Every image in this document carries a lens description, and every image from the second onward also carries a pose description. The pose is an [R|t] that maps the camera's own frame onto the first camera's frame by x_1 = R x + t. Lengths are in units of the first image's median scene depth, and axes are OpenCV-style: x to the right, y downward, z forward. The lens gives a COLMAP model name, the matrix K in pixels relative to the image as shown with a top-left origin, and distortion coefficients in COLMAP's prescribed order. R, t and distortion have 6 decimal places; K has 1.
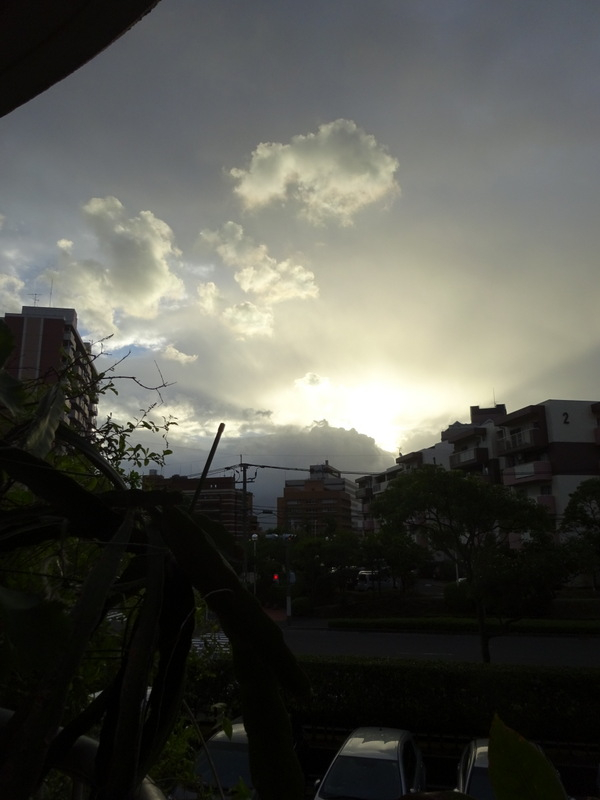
lens RADIAL K [[580.1, 0, 305.6], [0, 580.1, 401.6], [0, 0, 1]] dist [0.002038, -0.010787]
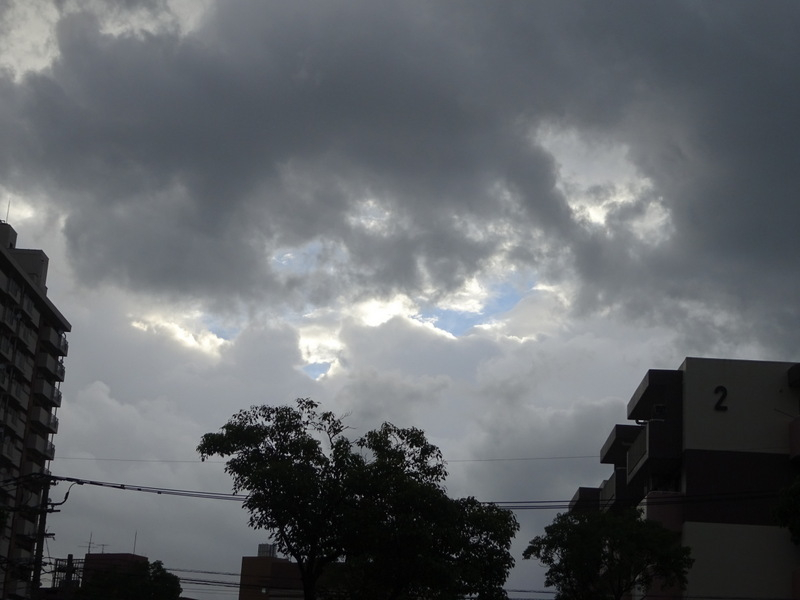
lens RADIAL K [[1415.3, 0, 393.9], [0, 1415.3, 301.9], [0, 0, 1]] dist [0.004572, 0.000000]
pose [[0.975730, 0.002753, -0.218959, 0.441556], [-0.017496, 0.997704, -0.065422, 0.029696], [0.218276, 0.067665, 0.973538, -0.146881]]
